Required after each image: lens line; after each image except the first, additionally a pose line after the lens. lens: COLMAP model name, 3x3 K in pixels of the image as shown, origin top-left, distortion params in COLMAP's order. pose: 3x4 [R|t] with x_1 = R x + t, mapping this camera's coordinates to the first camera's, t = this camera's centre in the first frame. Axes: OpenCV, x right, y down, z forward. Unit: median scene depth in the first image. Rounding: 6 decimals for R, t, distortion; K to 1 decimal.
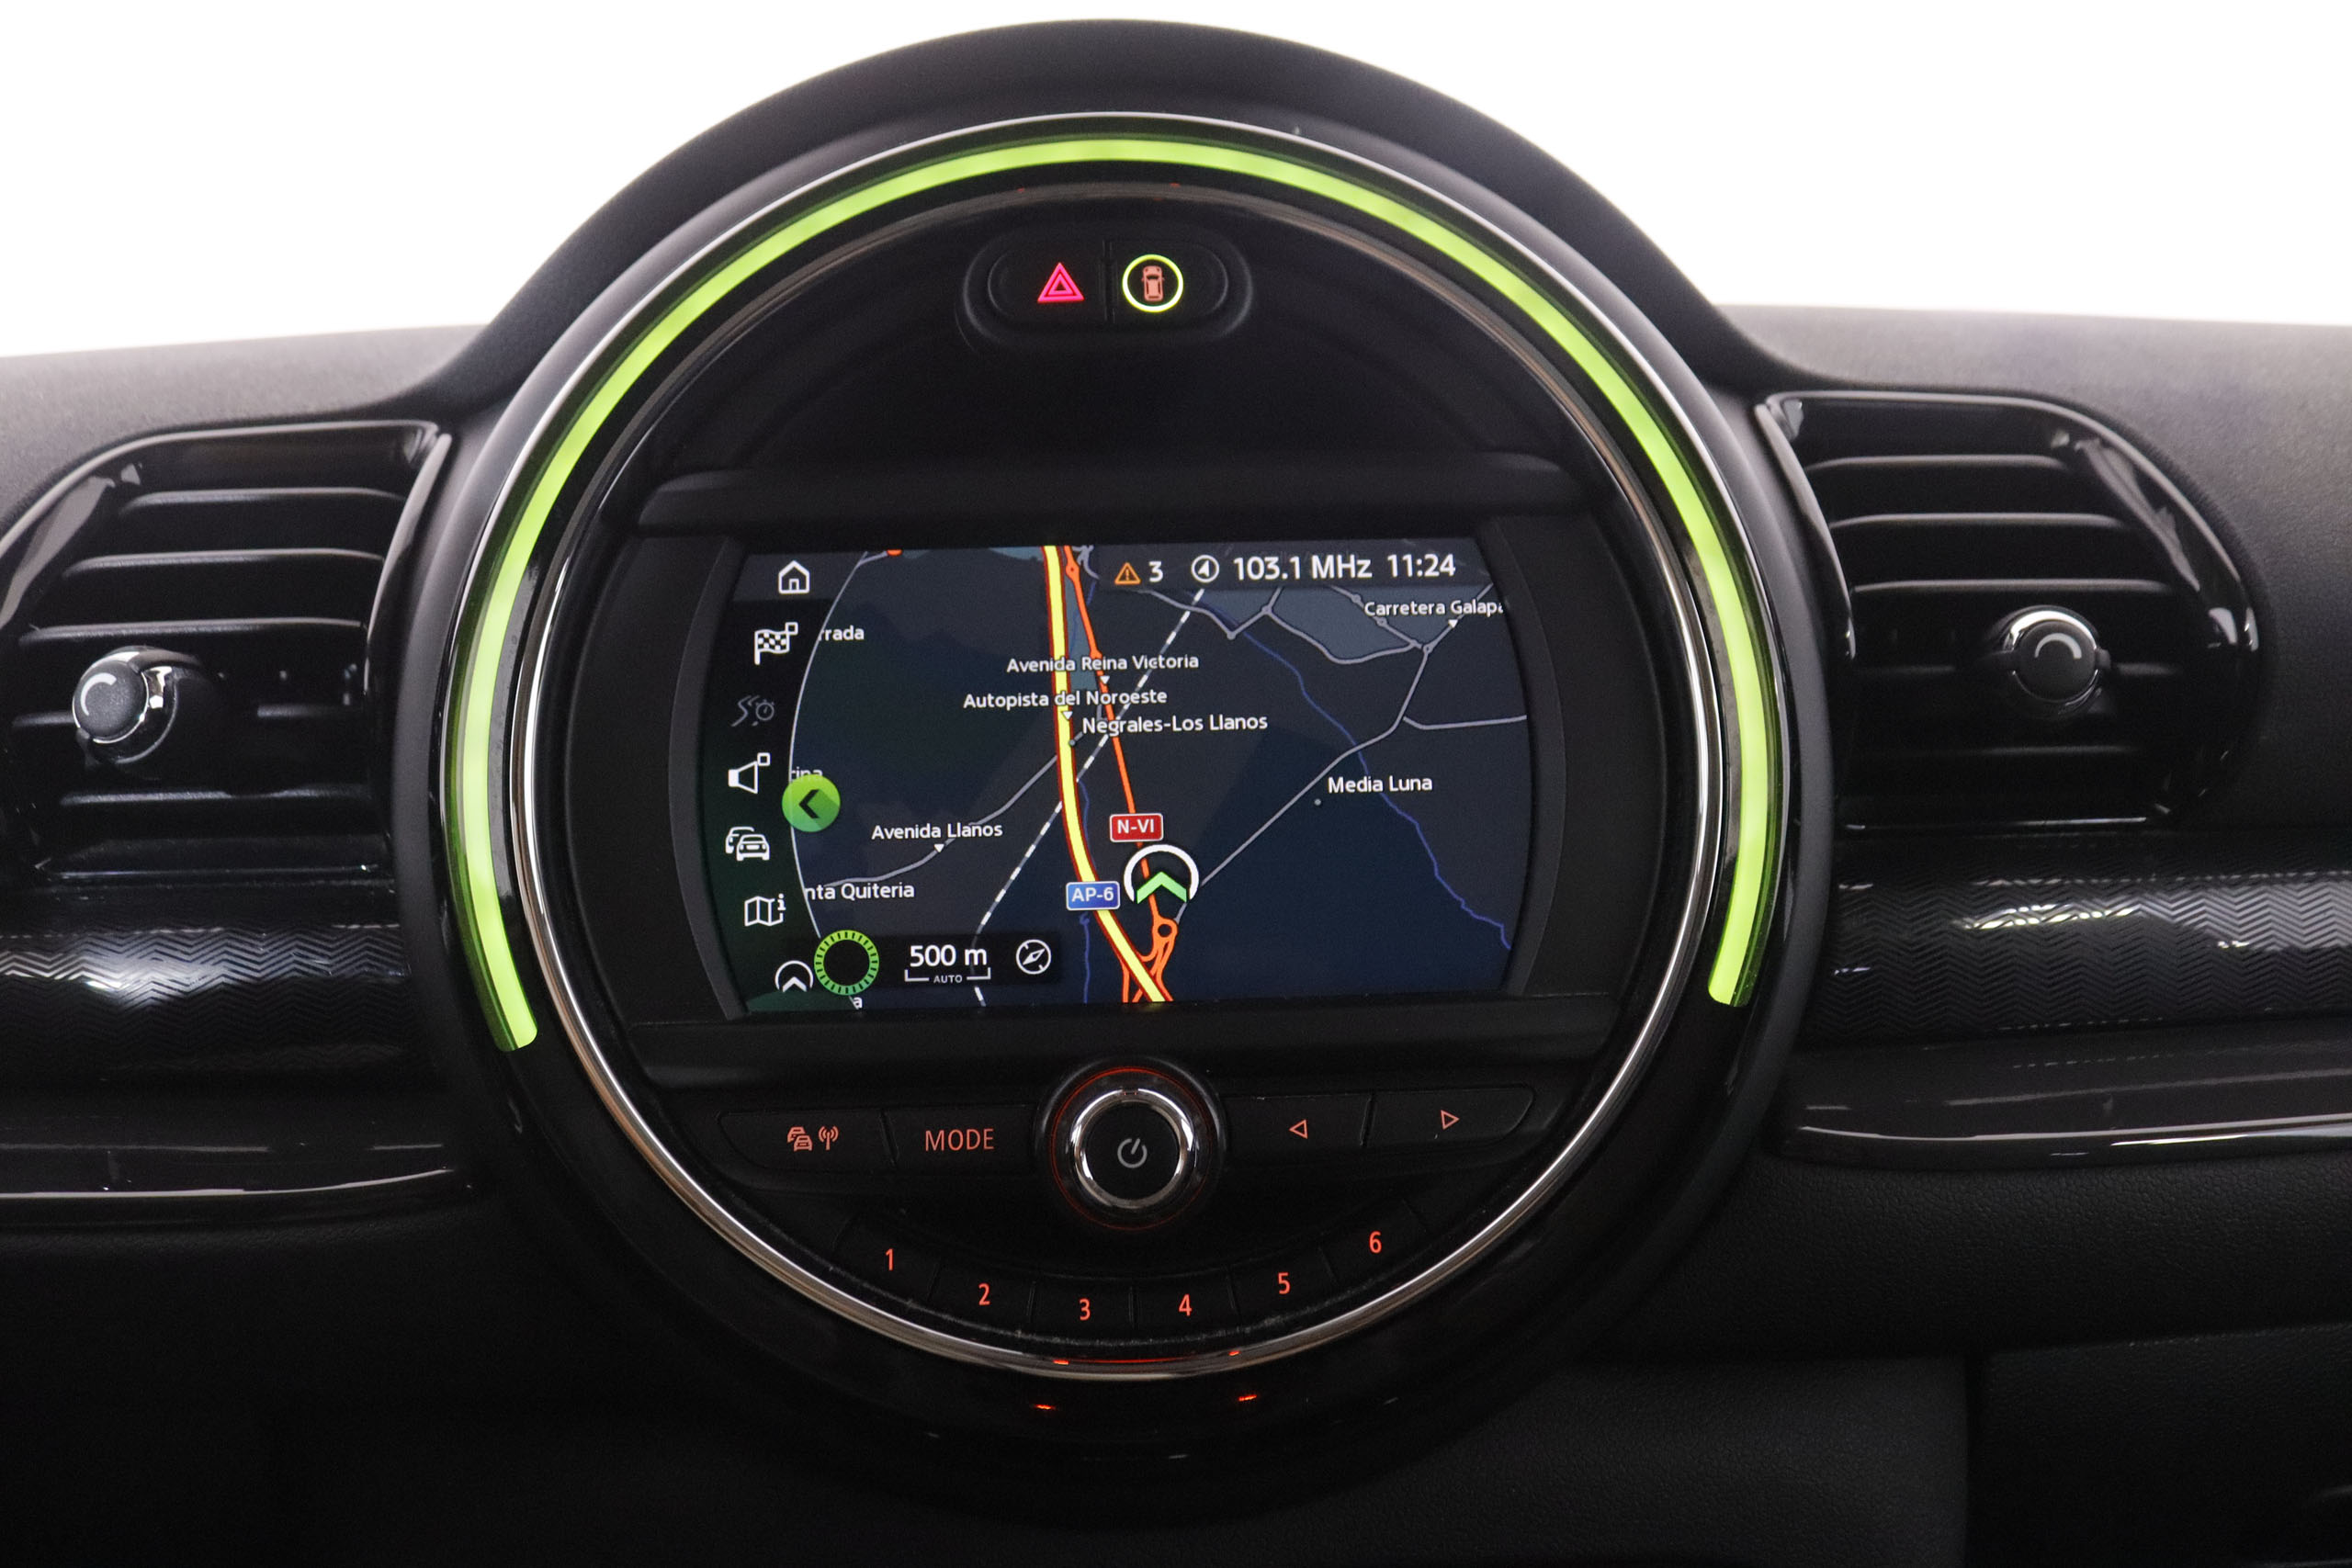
lens RADIAL K [[1890.6, 0, 1176.0], [0, 1890.6, 784.0], [0, 0, 1]] dist [-0.175749, 0.144657]
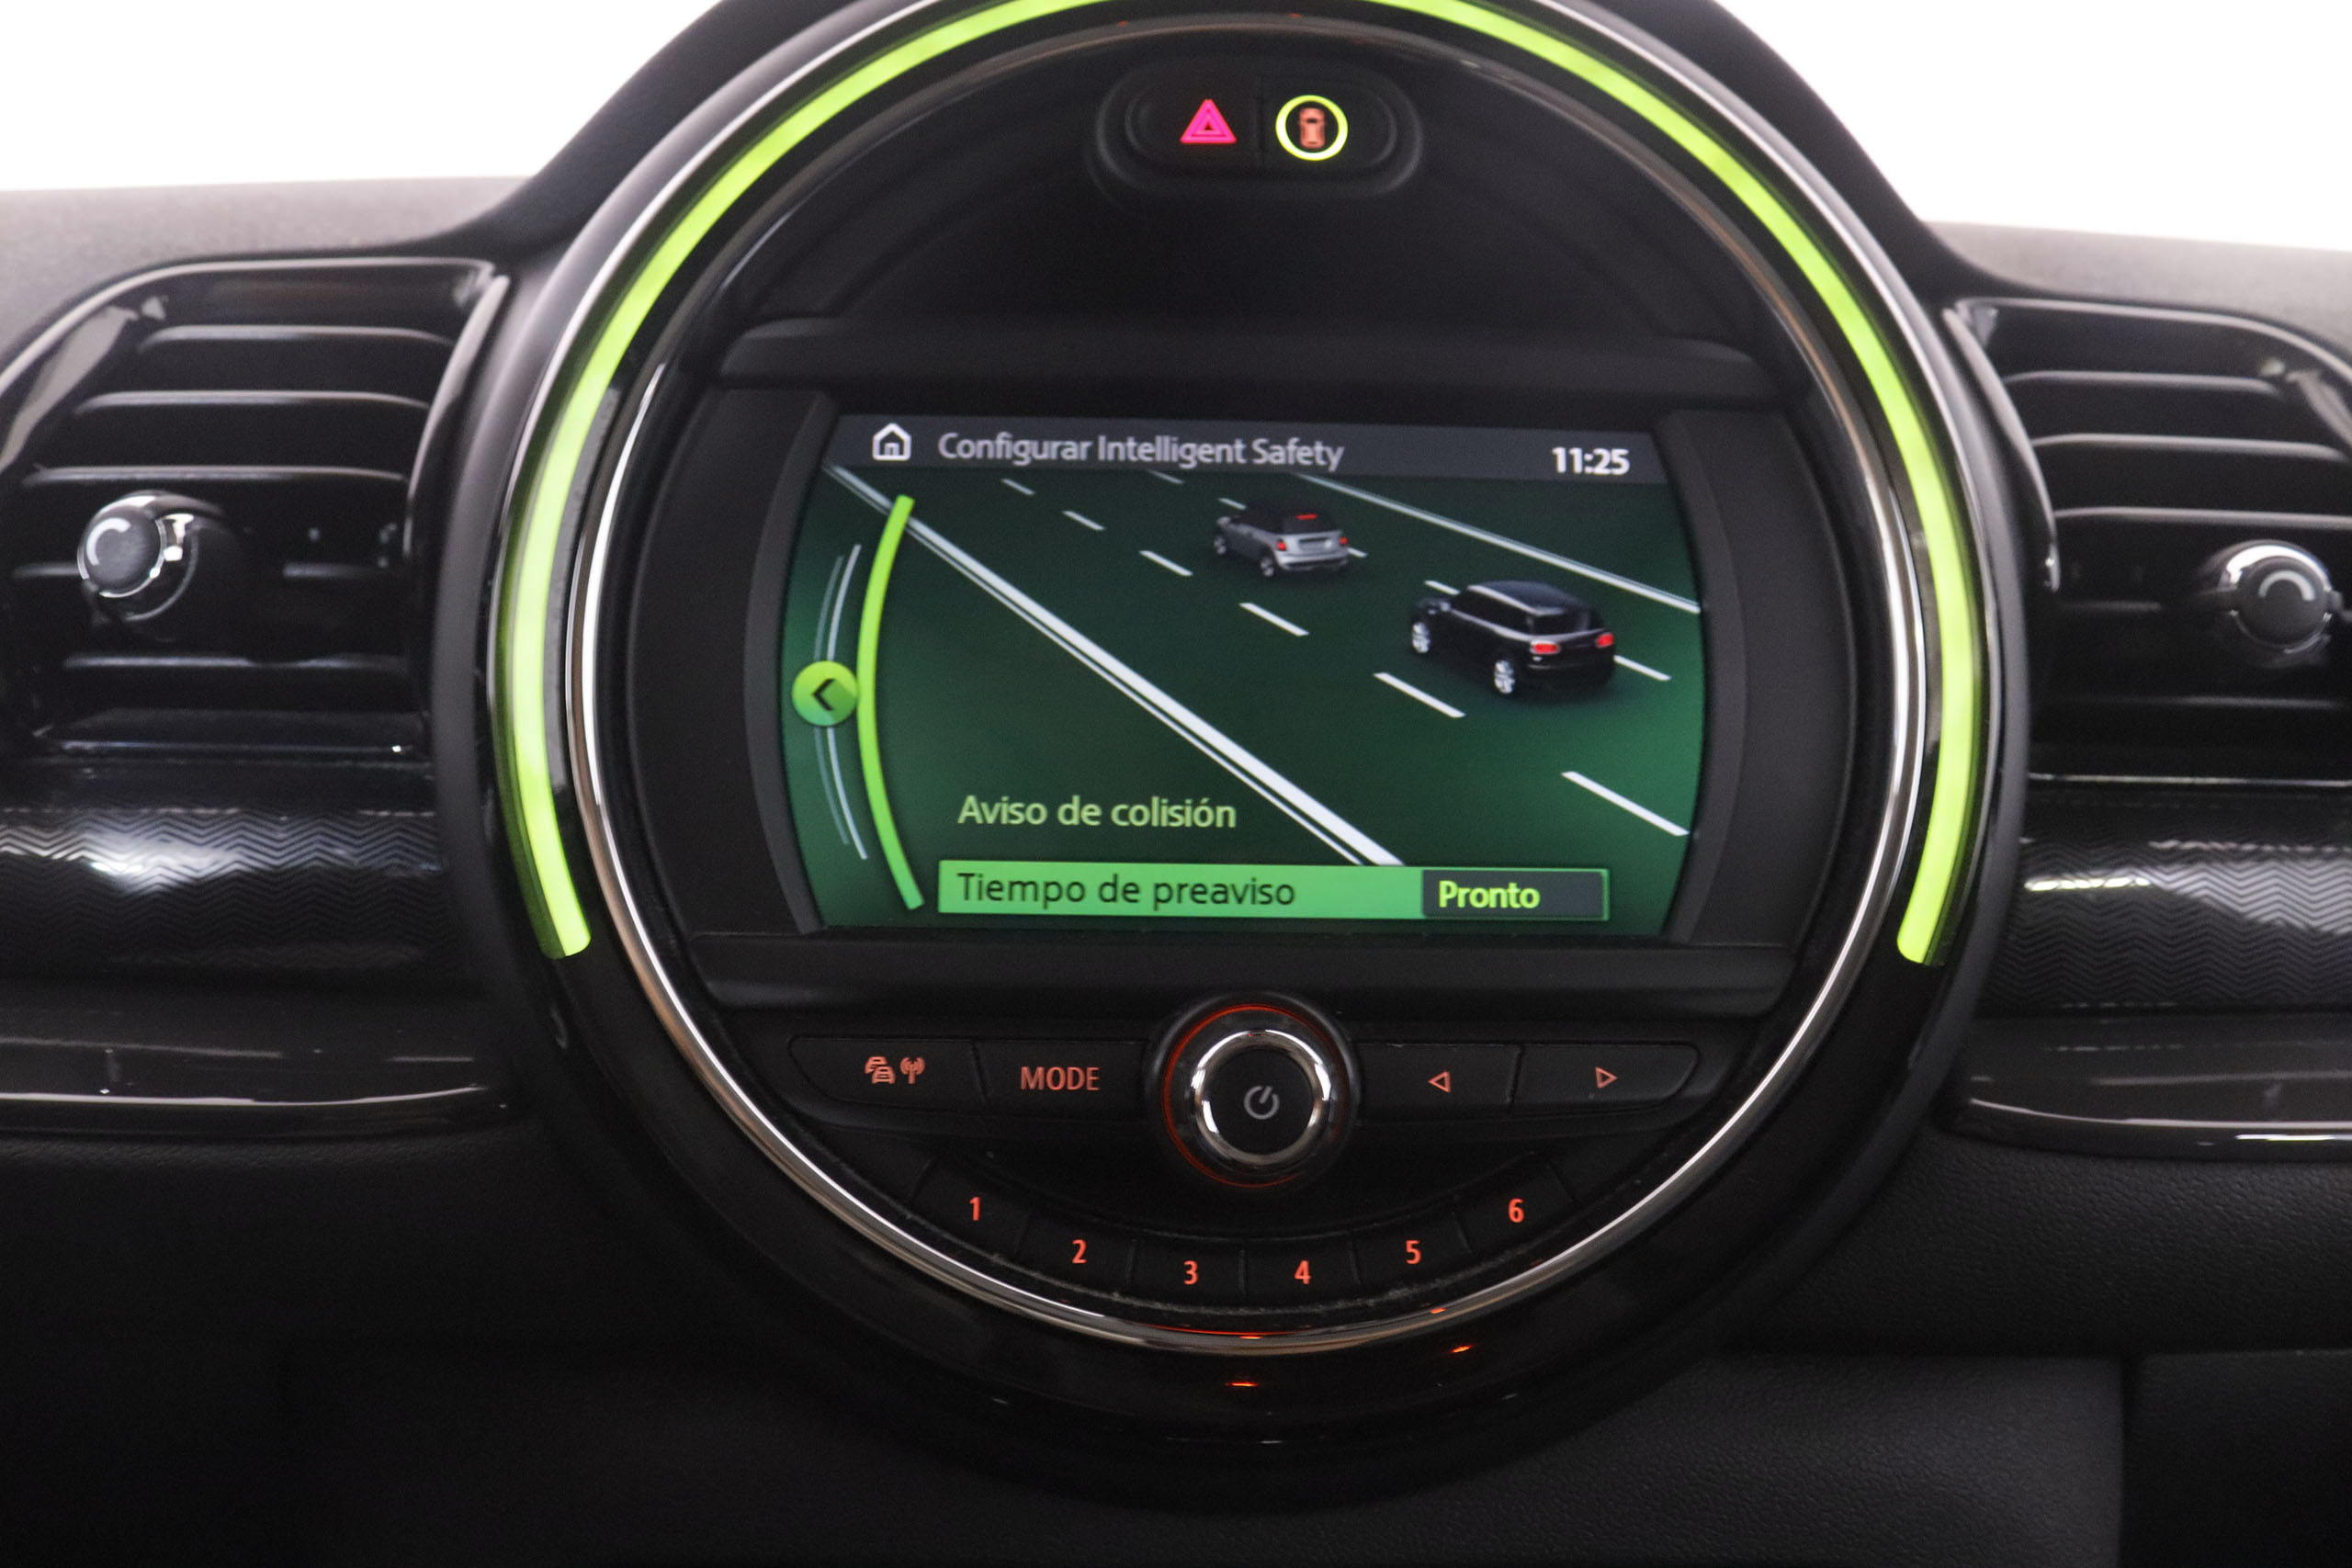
lens RADIAL K [[1890.6, 0, 1176.0], [0, 1890.6, 784.0], [0, 0, 1]] dist [-0.175749, 0.144657]
pose [[0.999034, 0.043489, -0.006301, -0.056533], [-0.043237, 0.998424, 0.035789, 0.014754], [0.007847, -0.035482, 0.999340, 0.104736]]
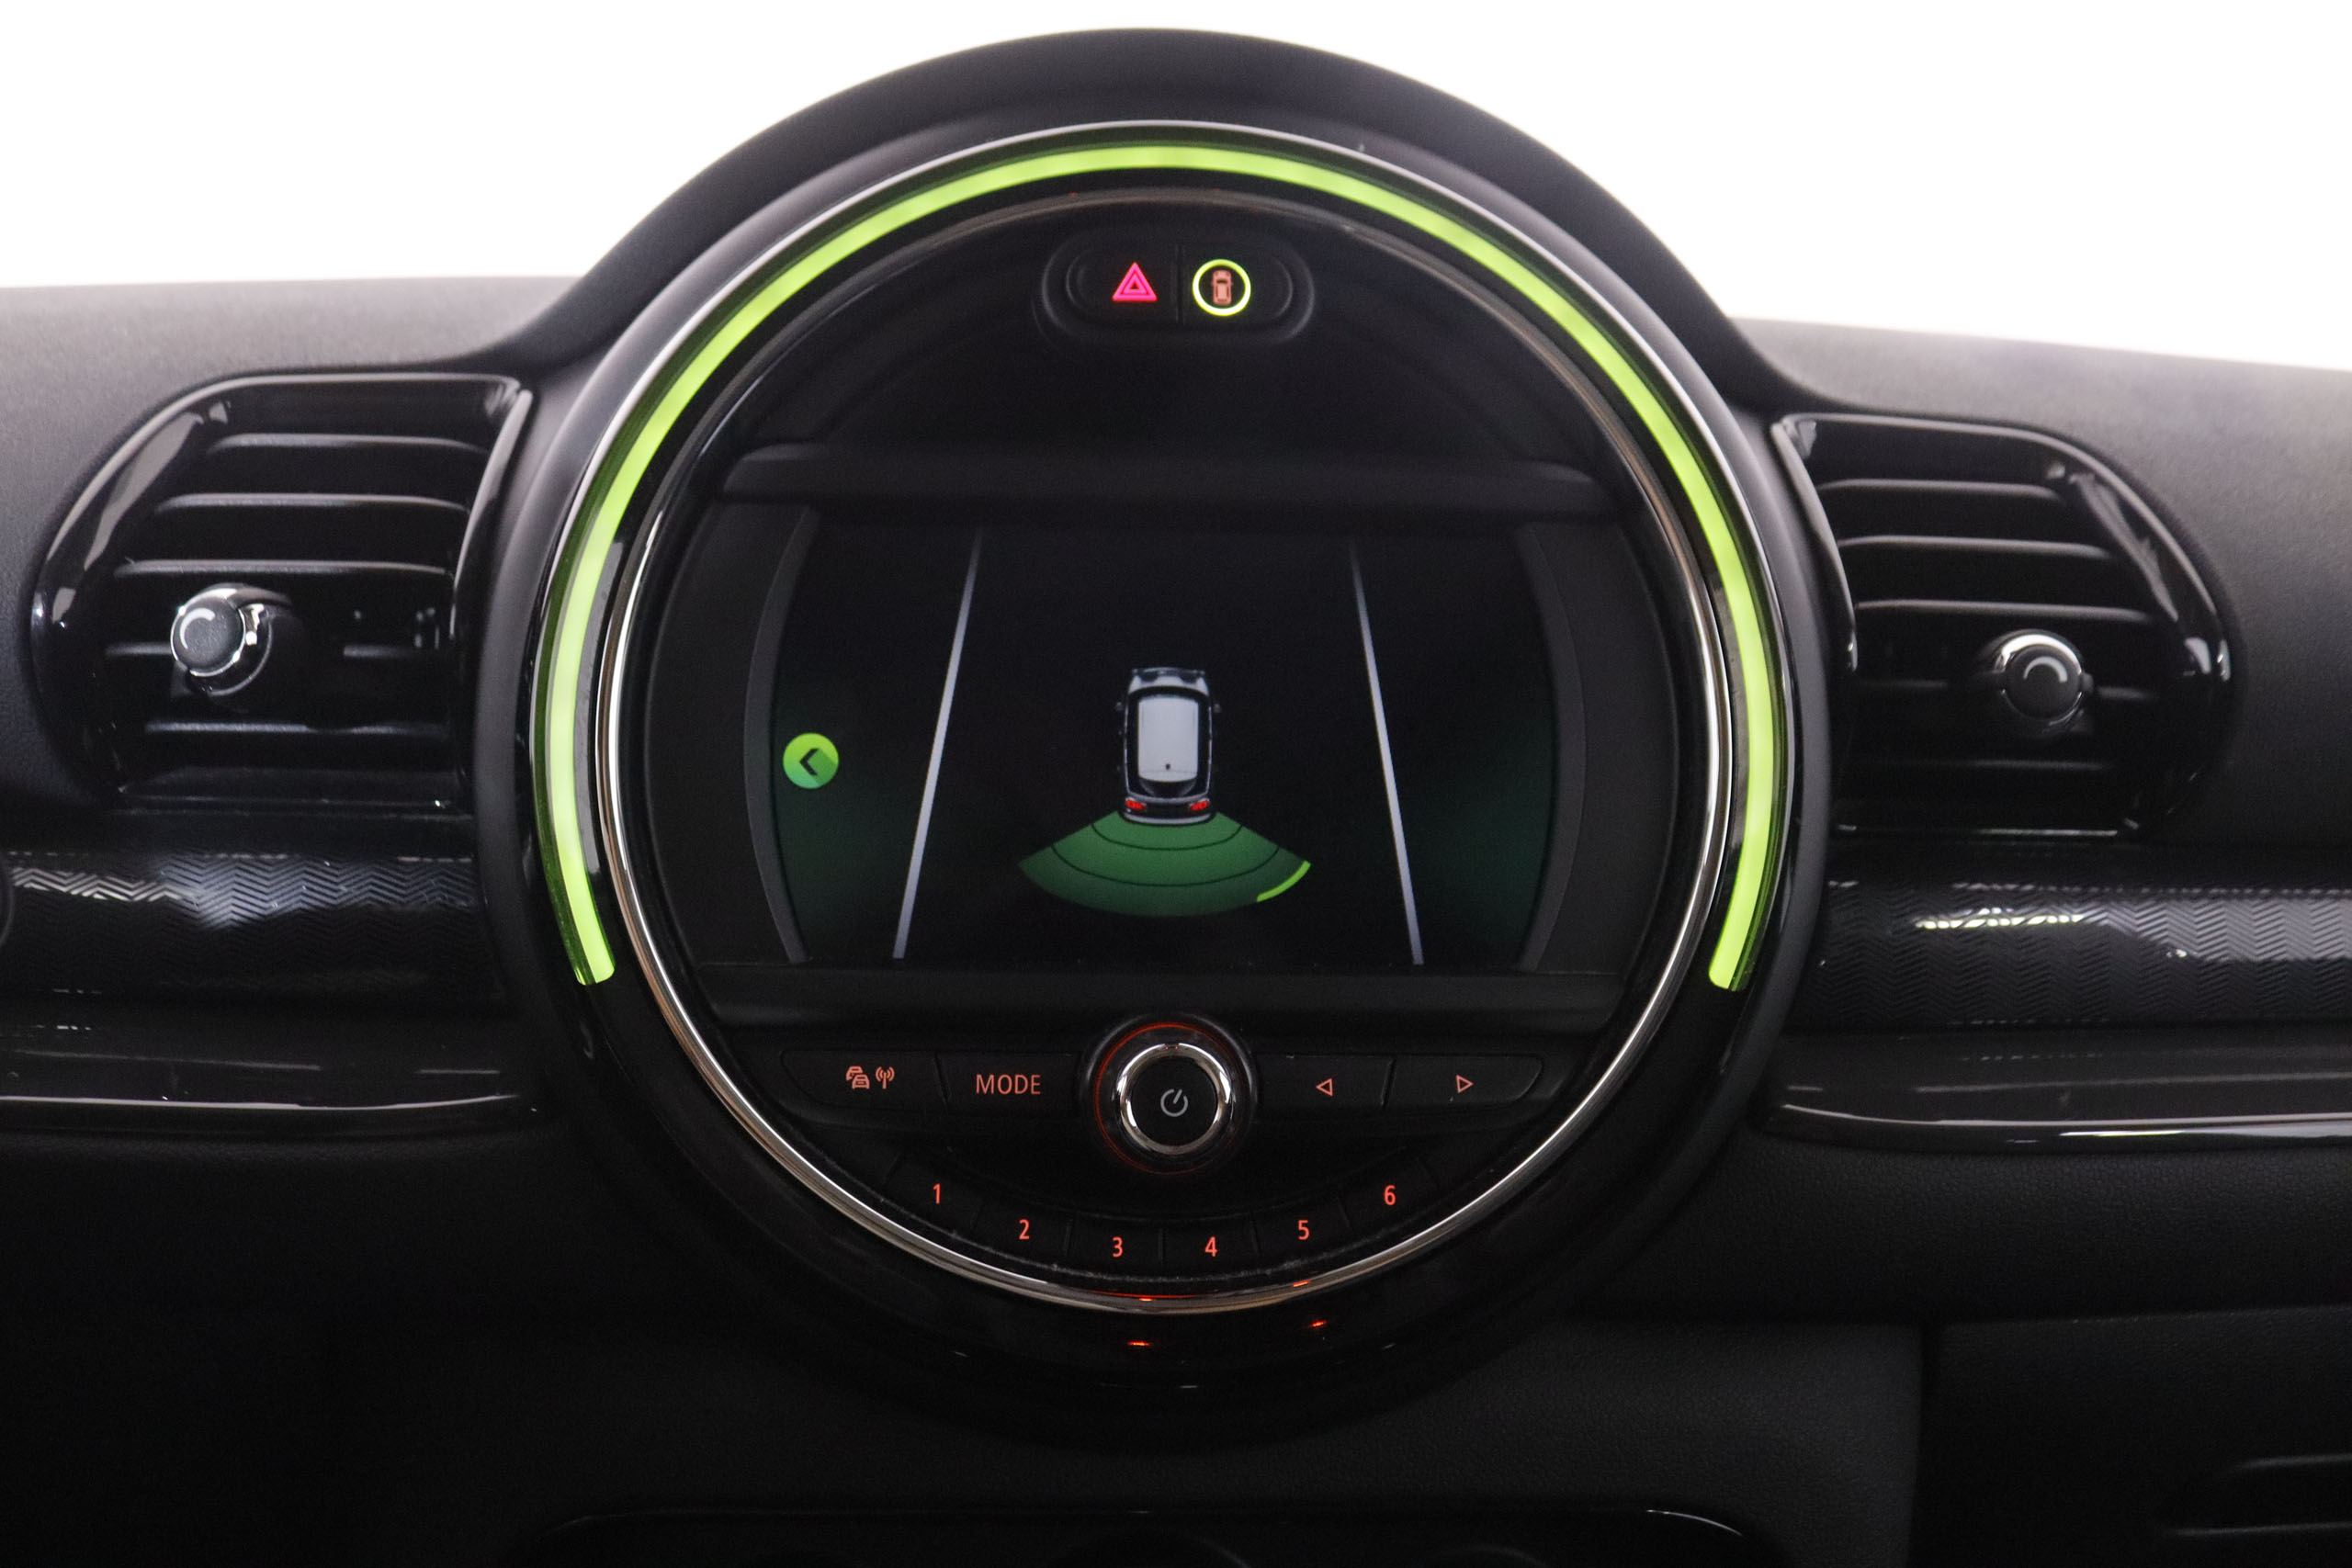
lens RADIAL K [[1890.6, 0, 1176.0], [0, 1890.6, 784.0], [0, 0, 1]] dist [-0.175749, 0.144657]
pose [[0.998753, 0.045153, 0.021295, -0.046935], [-0.045626, 0.998711, 0.022254, -0.008713], [-0.020262, -0.023198, 0.999526, -0.063971]]
